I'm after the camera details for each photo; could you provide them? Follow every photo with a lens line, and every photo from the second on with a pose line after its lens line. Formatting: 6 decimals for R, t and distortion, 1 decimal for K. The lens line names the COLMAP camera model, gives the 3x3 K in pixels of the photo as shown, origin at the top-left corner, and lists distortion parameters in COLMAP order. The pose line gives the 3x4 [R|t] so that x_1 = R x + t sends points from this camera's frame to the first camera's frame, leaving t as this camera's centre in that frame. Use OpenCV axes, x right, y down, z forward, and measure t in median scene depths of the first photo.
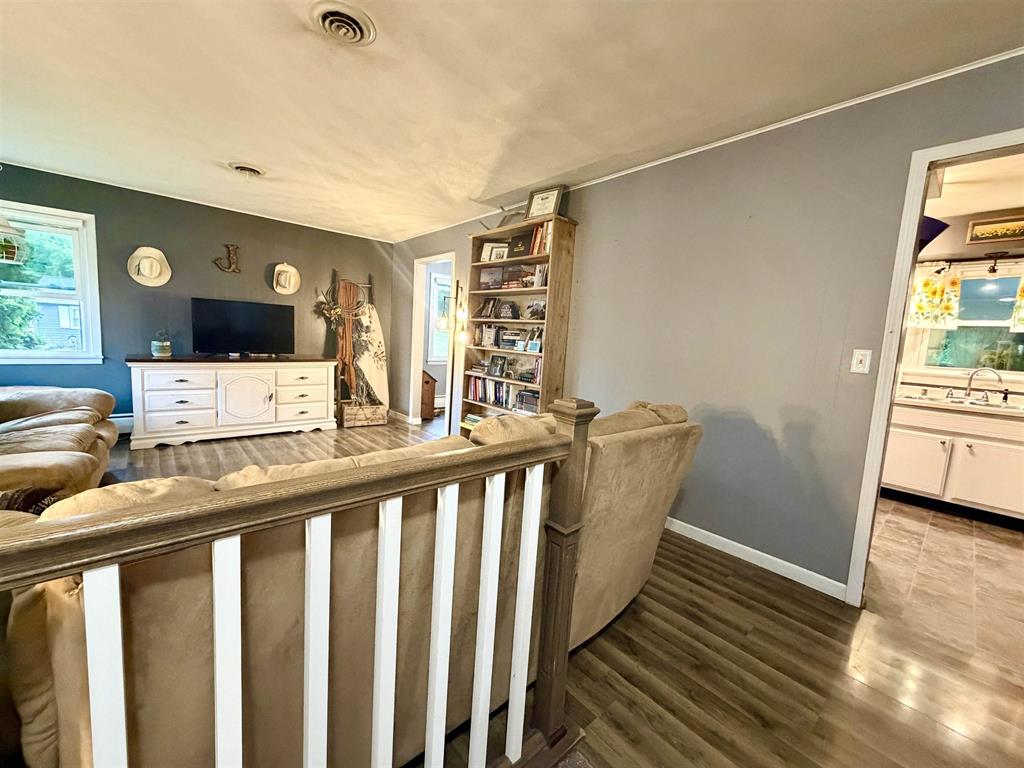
lens RADIAL K [[406.9, 0, 511.5], [0, 406.9, 380.8], [0, 0, 1]] dist [-0.002825, -0.000042]
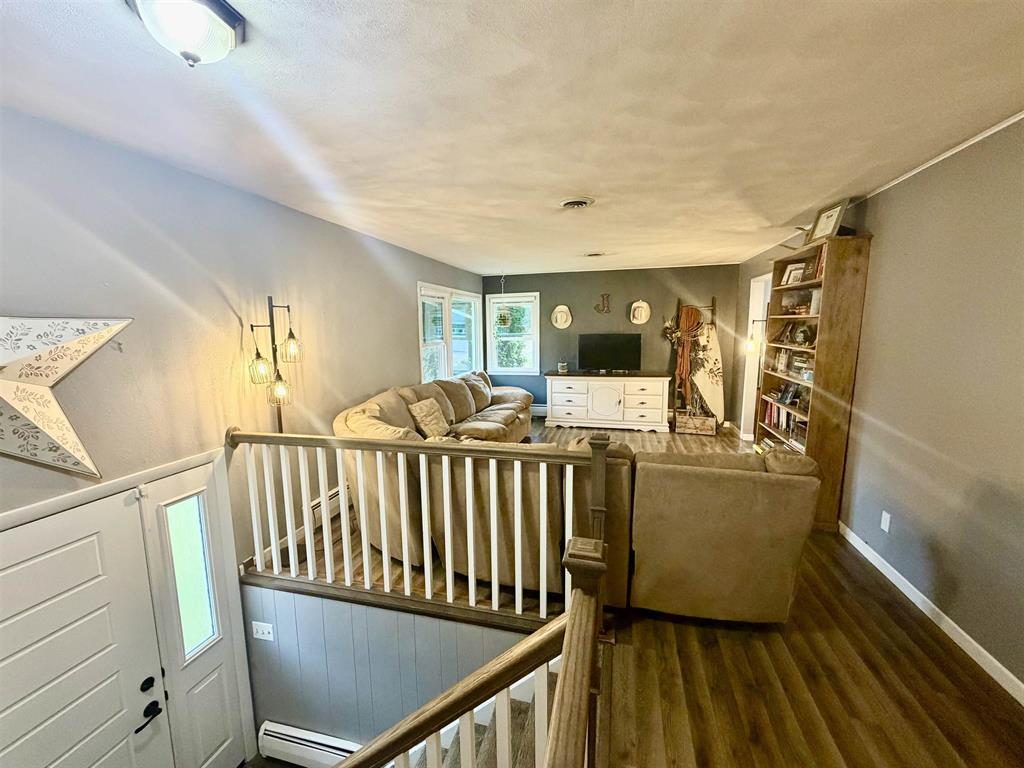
lens RADIAL K [[406.9, 0, 512.1], [0, 406.9, 382.4], [0, 0, 1]] dist [-0.002825, -0.000042]
pose [[0.555582, 0.050663, -0.829917, 0.374400], [-0.044602, 0.998521, 0.031097, -0.058399], [0.830265, 0.019739, 0.557020, -0.077697]]
